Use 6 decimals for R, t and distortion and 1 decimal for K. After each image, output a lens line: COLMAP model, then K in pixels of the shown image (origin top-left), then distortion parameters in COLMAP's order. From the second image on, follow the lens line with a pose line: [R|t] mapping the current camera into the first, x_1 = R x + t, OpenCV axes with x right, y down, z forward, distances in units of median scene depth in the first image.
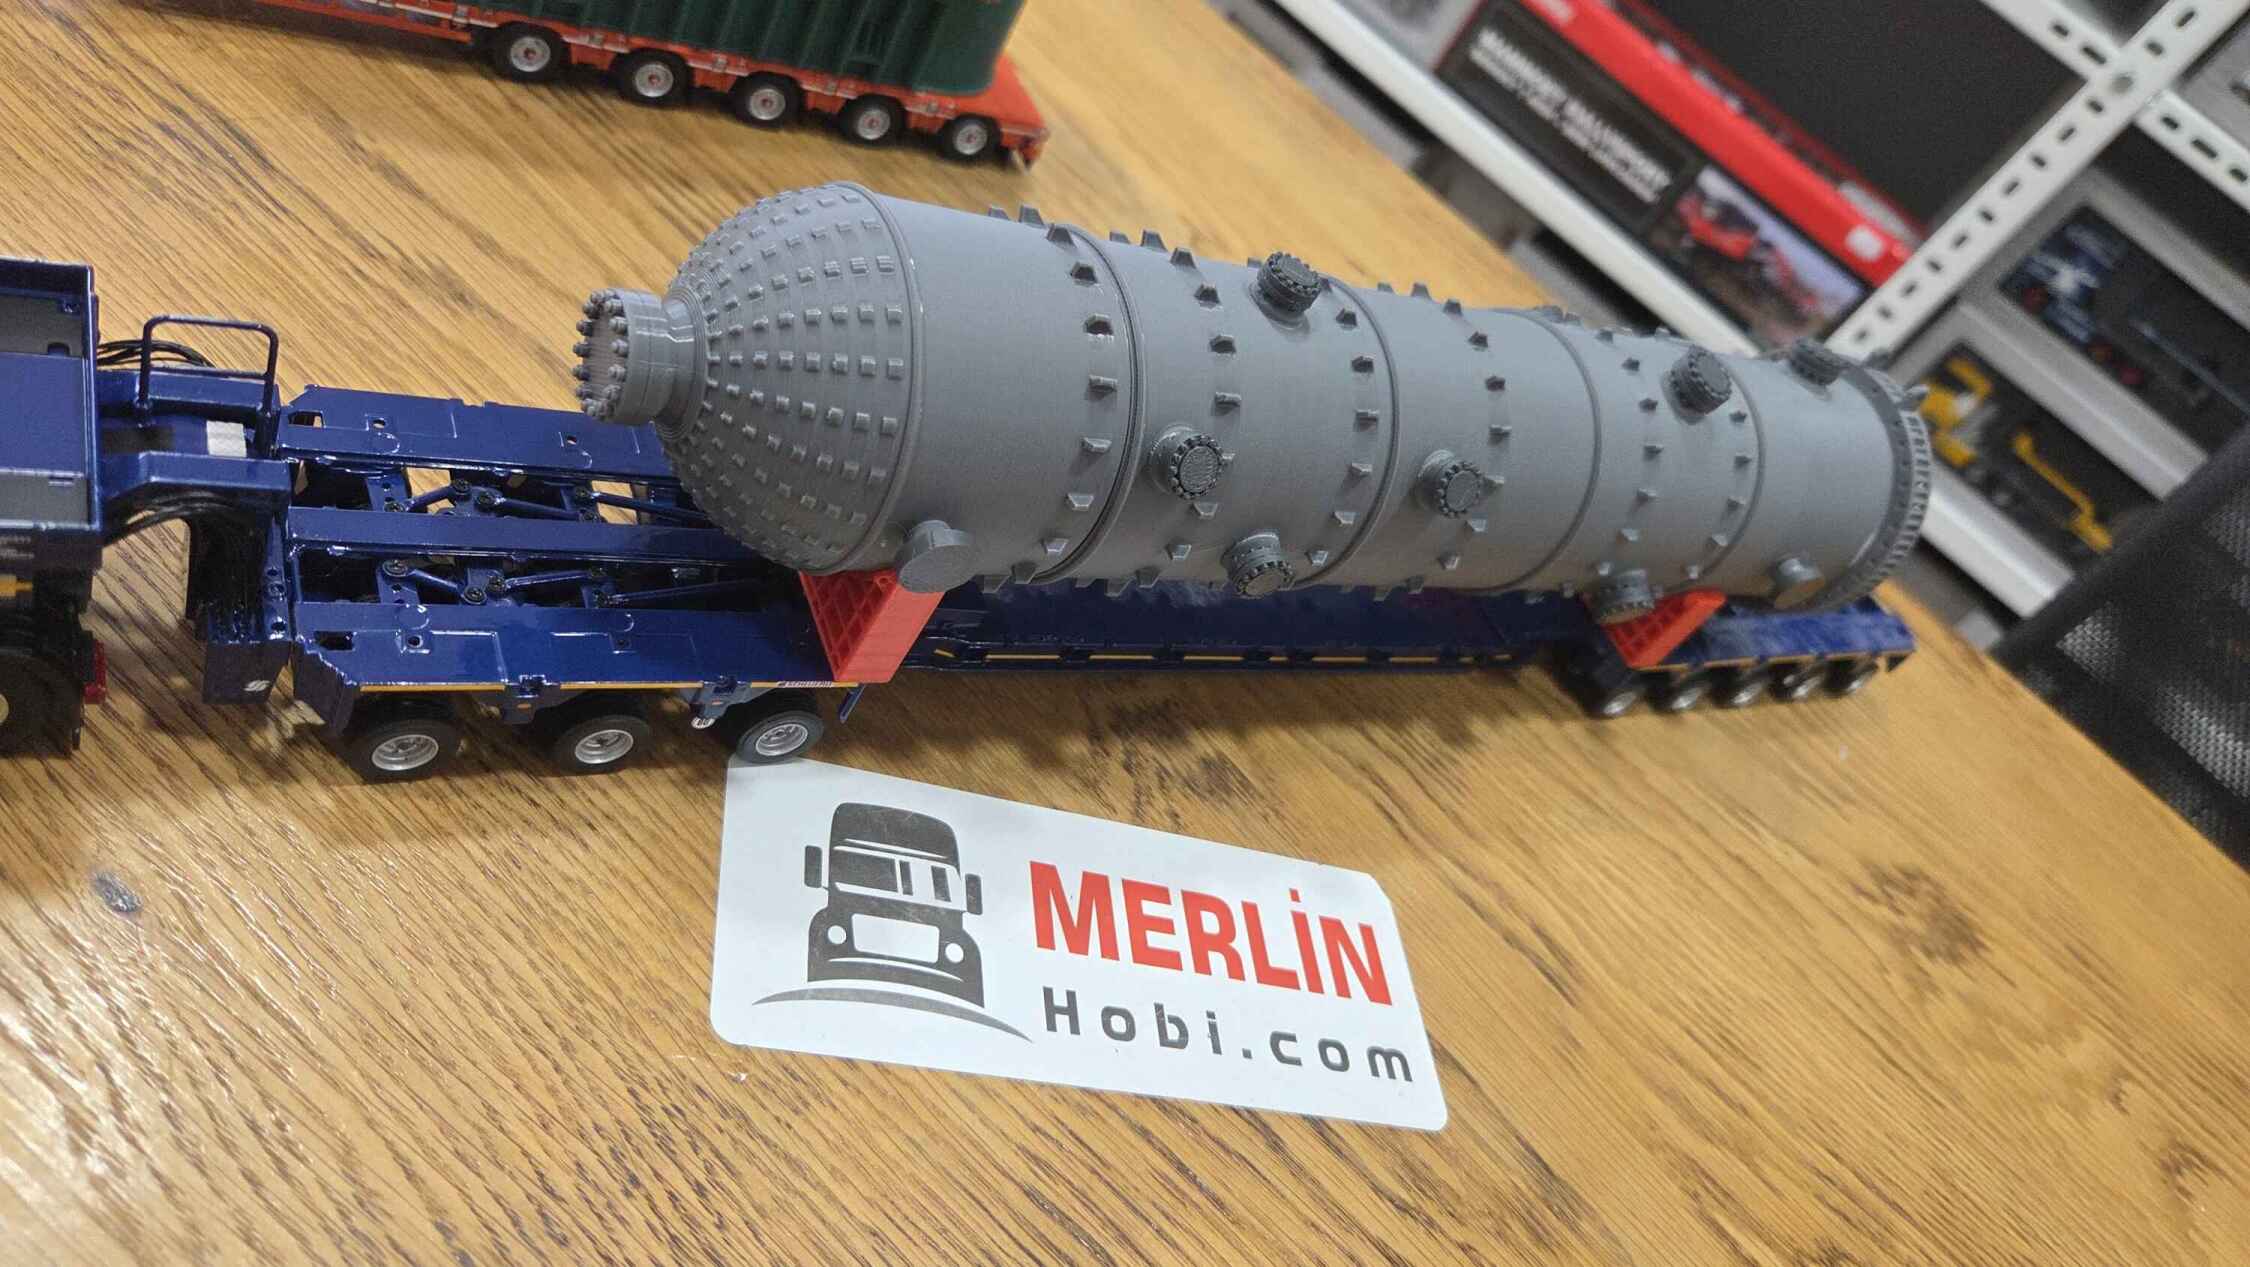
lens RADIAL K [[1567.8, 0, 1125.0], [0, 1567.8, 633.5], [0, 0, 1]] dist [0.047909, -0.077712]
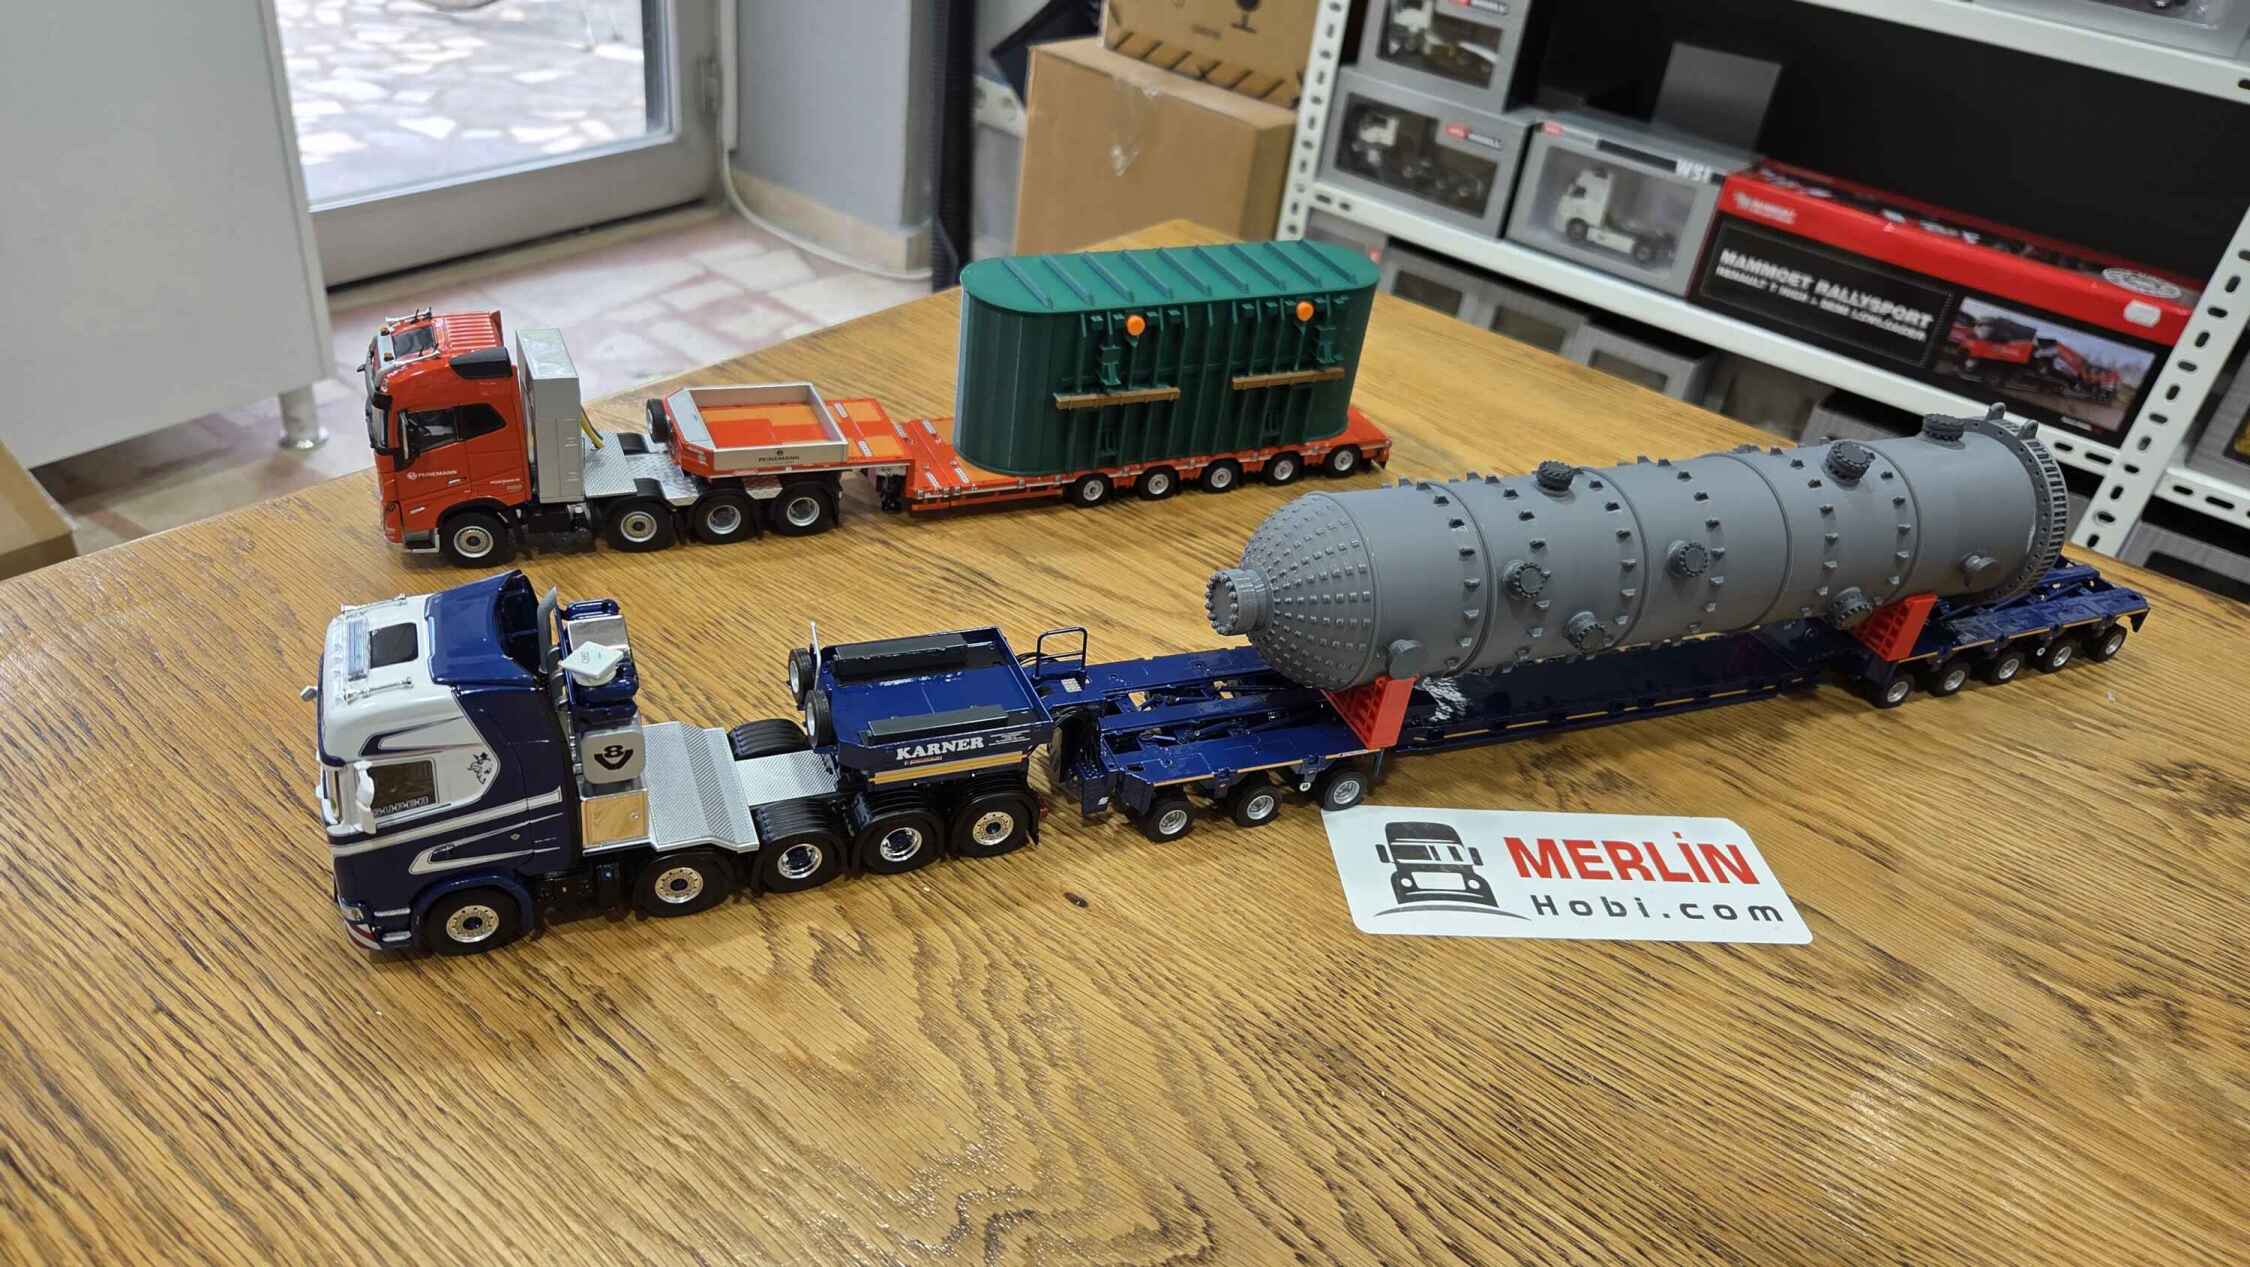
lens RADIAL K [[1597.8, 0, 1125.0], [0, 1597.8, 633.5], [0, 0, 1]] dist [0.014166, -0.005905]
pose [[0.936573, -0.275337, -0.216842, -0.007732], [0.224082, 0.946169, -0.233561, 0.230318], [0.269477, 0.170156, 0.947855, -0.723720]]
